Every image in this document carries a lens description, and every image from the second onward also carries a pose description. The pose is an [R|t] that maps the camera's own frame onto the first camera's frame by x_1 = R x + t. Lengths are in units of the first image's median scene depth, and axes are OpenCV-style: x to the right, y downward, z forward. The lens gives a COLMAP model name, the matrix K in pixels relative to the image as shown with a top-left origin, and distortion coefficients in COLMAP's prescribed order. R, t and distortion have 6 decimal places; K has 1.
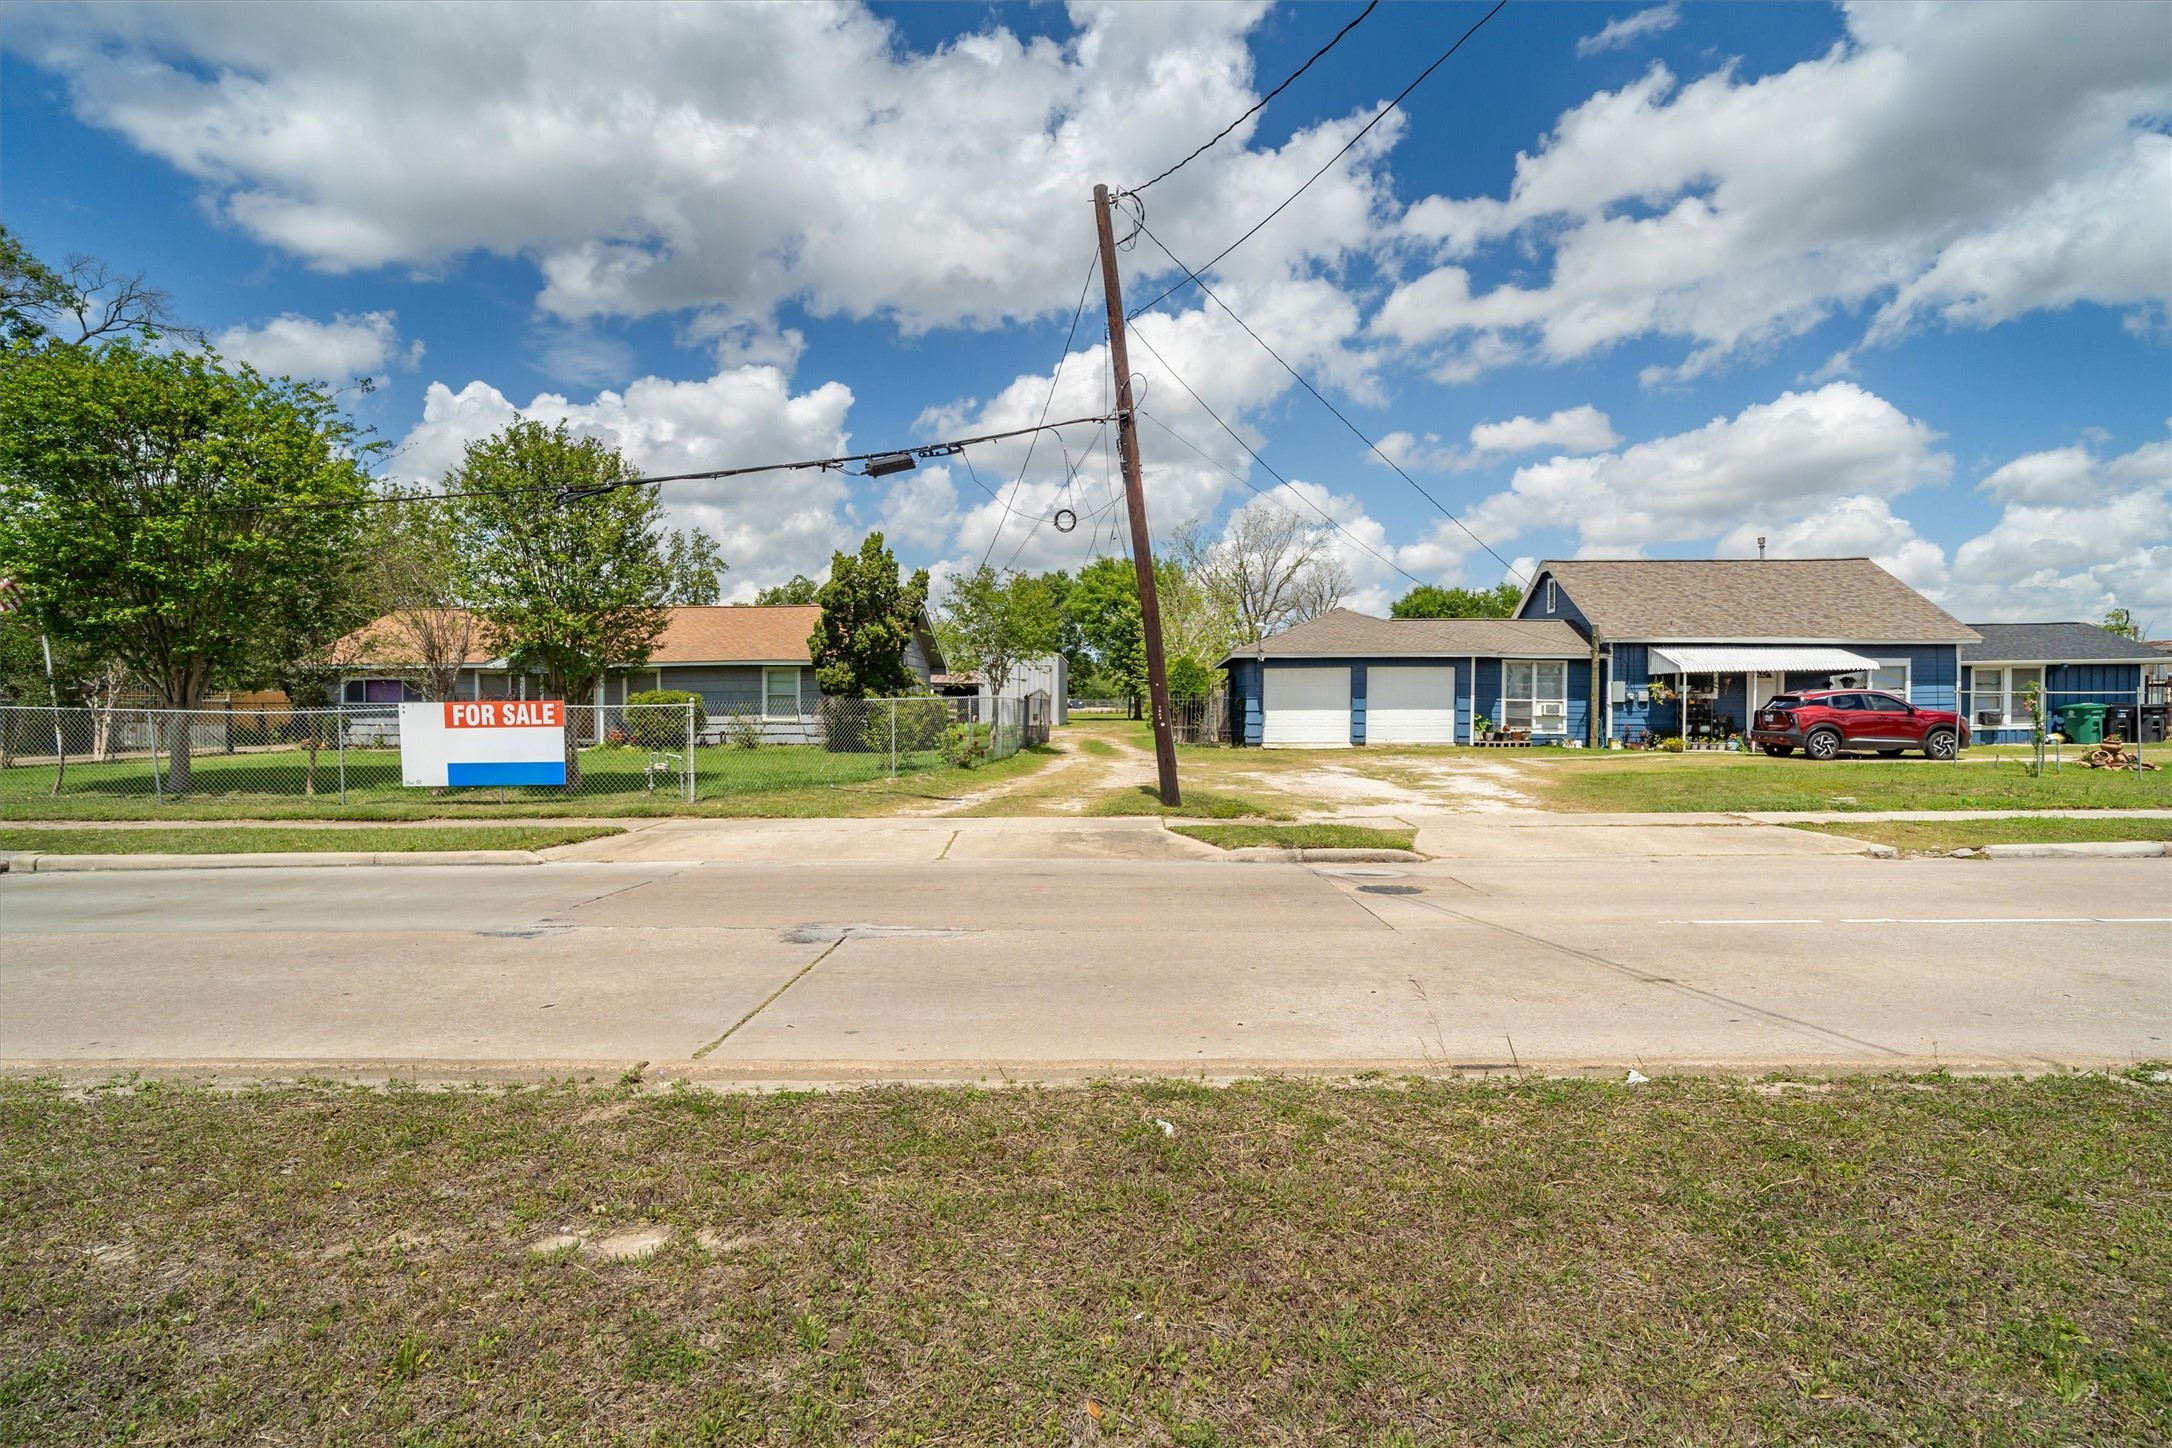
lens RADIAL K [[1048.5, 0, 1086.0], [0, 1048.5, 724.0], [0, 0, 1]] dist [0.000155, 0.000078]
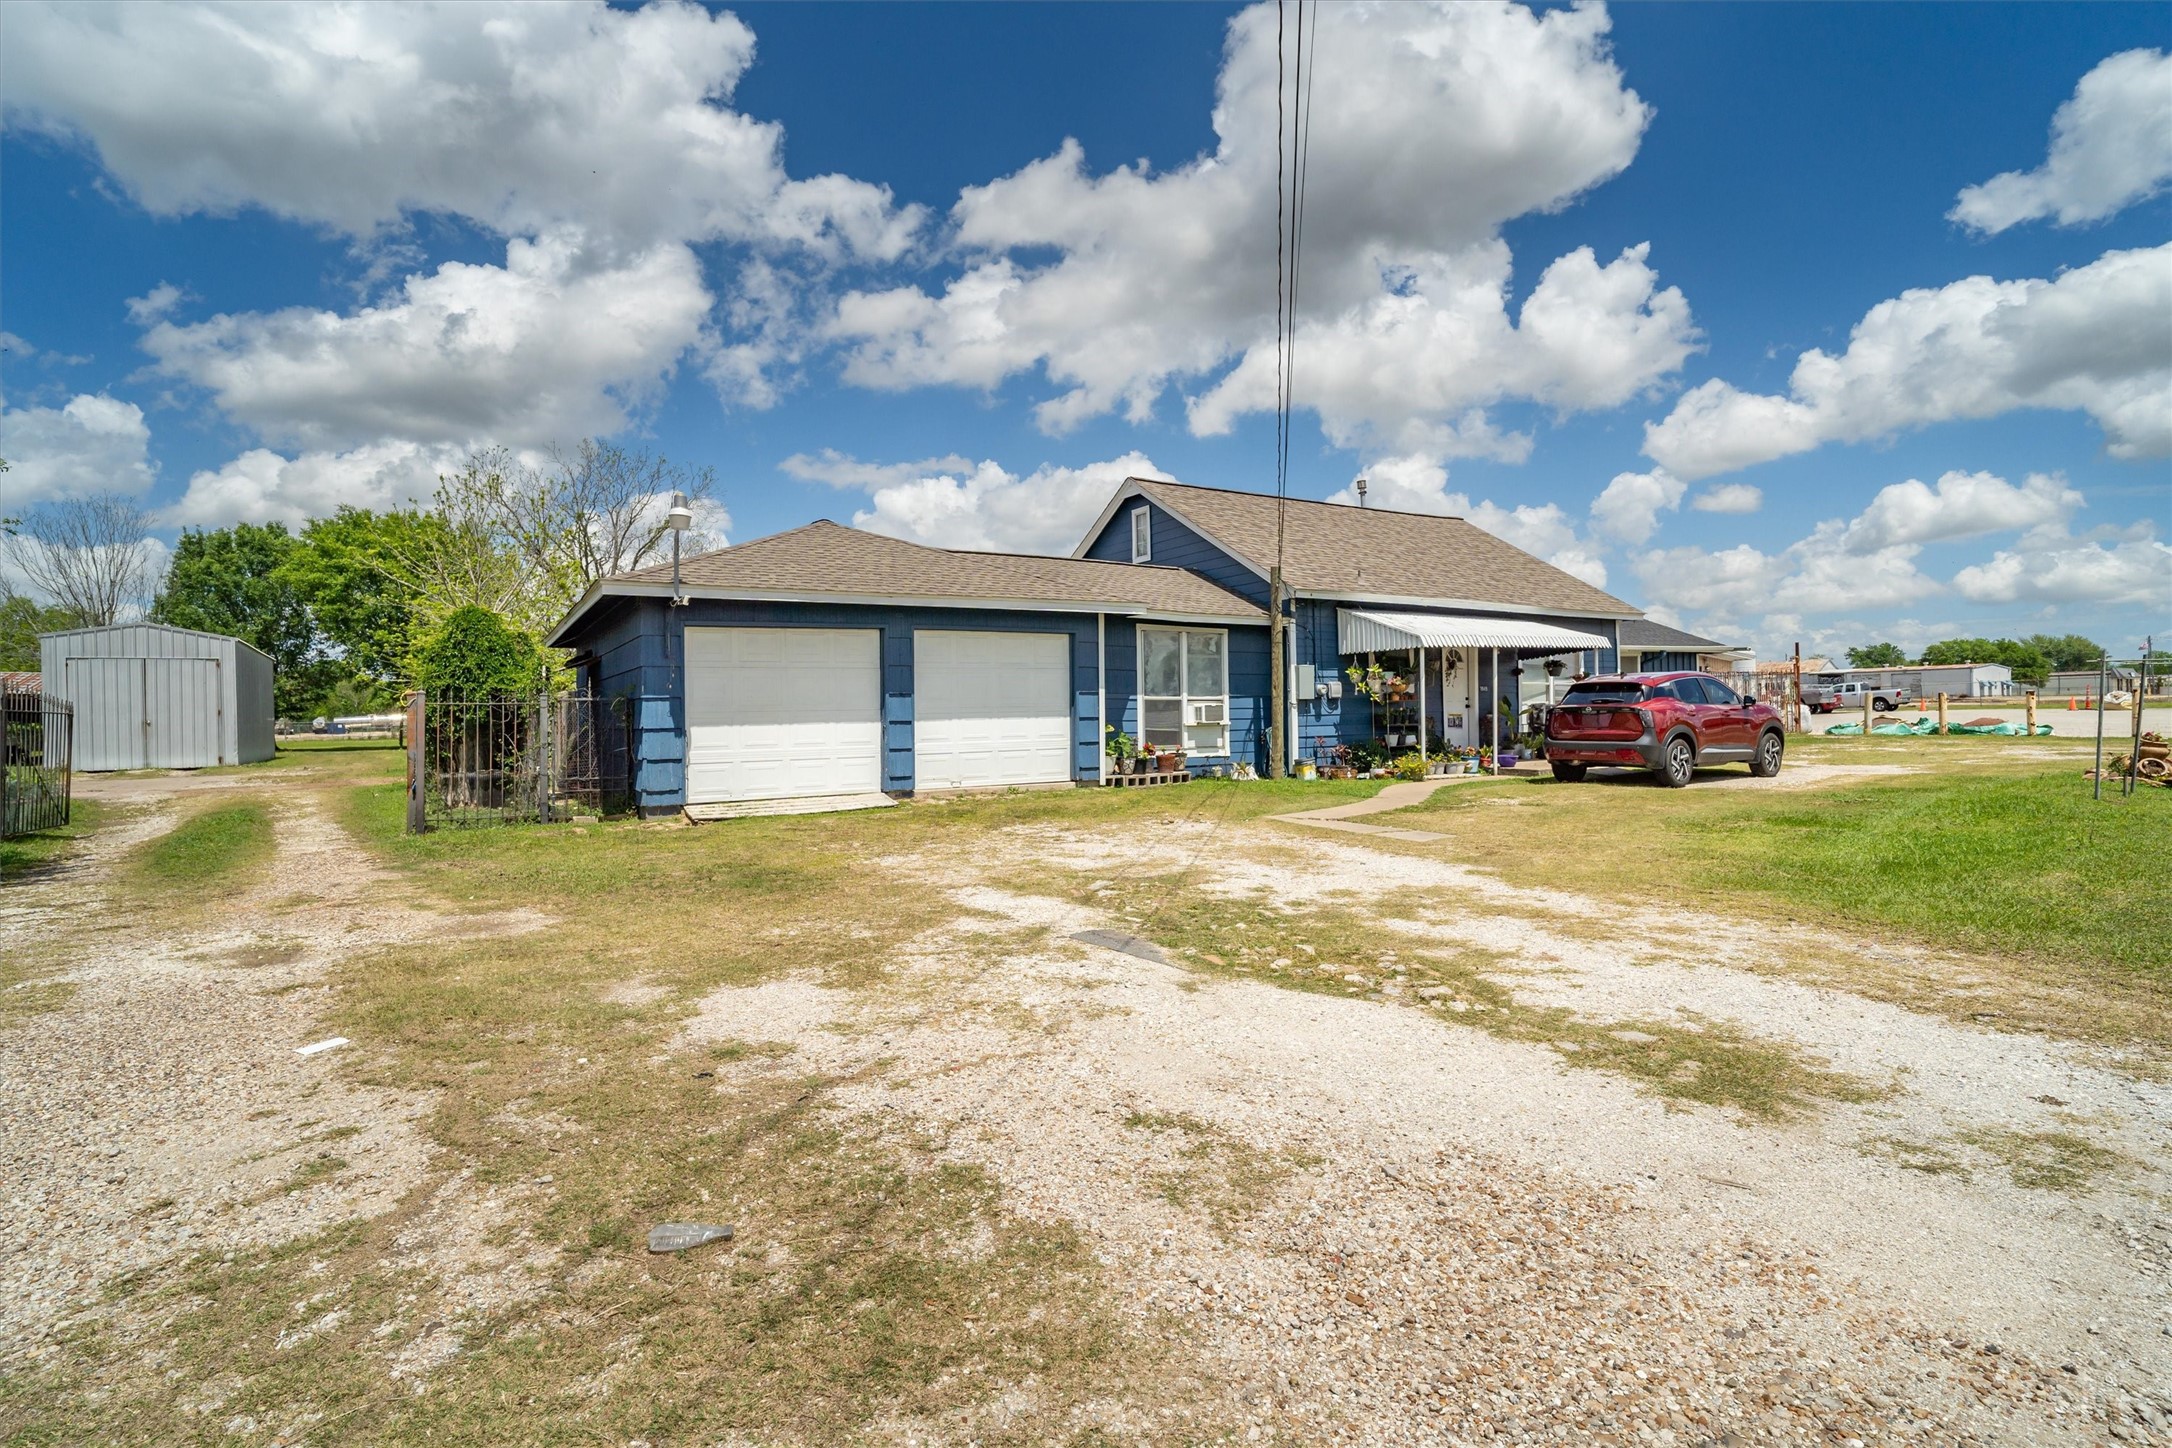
lens RADIAL K [[1048.5, 0, 1086.0], [0, 1048.5, 724.0], [0, 0, 1]] dist [0.000155, 0.000078]
pose [[0.822832, -0.020881, 0.567901, 0.063827], [0.029573, 0.999544, -0.006097, -0.006785], [-0.567515, 0.021812, 0.823074, 0.569043]]
